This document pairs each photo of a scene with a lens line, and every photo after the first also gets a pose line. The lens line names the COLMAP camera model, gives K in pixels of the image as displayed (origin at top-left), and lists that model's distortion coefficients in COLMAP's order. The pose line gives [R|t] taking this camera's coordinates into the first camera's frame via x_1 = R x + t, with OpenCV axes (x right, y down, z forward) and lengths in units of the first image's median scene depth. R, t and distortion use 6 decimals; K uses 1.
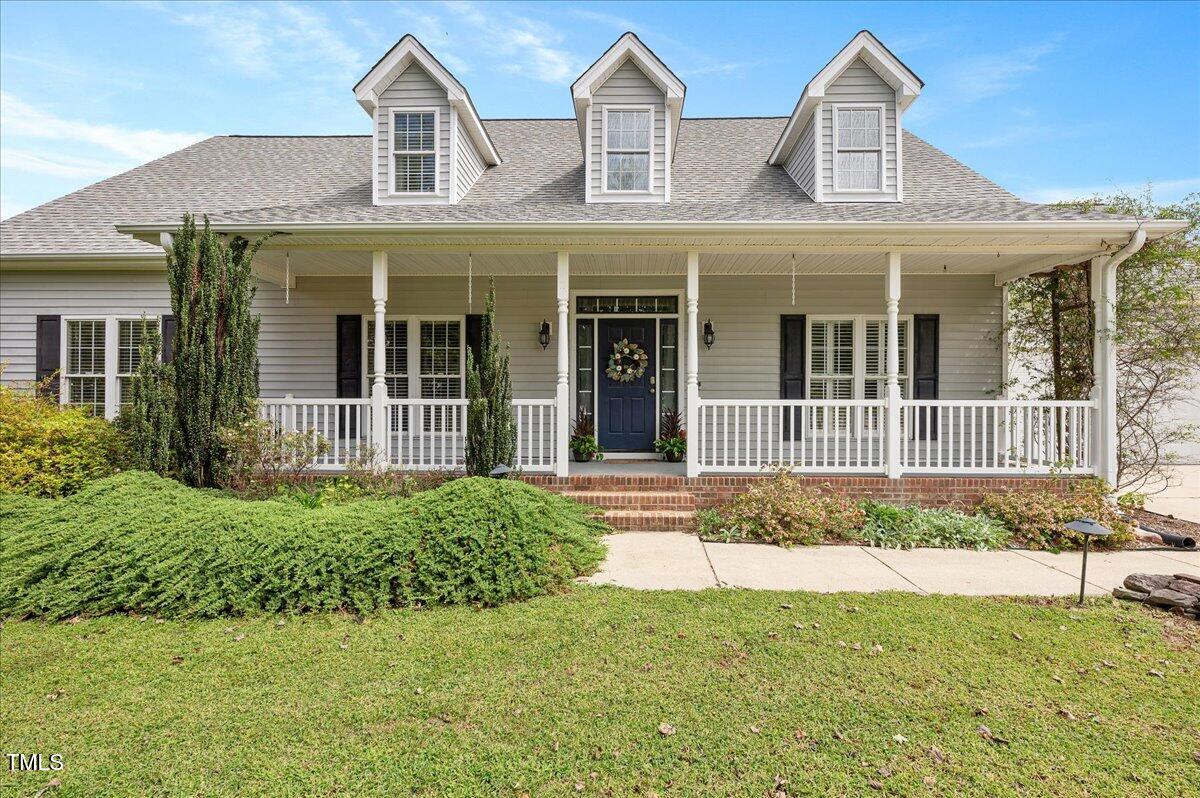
lens RADIAL K [[569.6, 0, 600.0], [0, 569.6, 399.0], [0, 0, 1]] dist [0.002132, 0.000330]
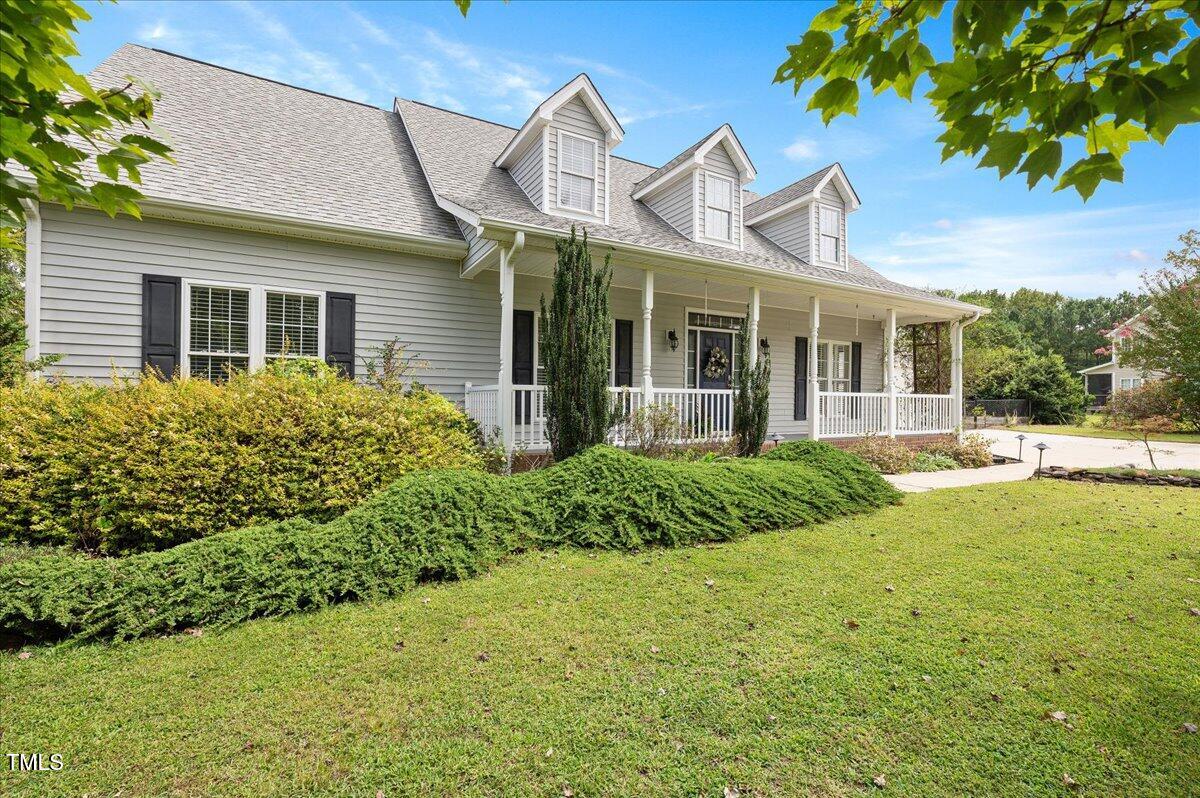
lens RADIAL K [[560.0, 0, 595.3], [0, 560.0, 396.3], [0, 0, 1]] dist [0.000304, -0.000148]
pose [[0.841972, 0.005858, 0.539489, -0.913682], [-0.016491, 0.999753, 0.014883, -0.001058], [-0.539268, -0.021428, 0.841861, 0.018282]]
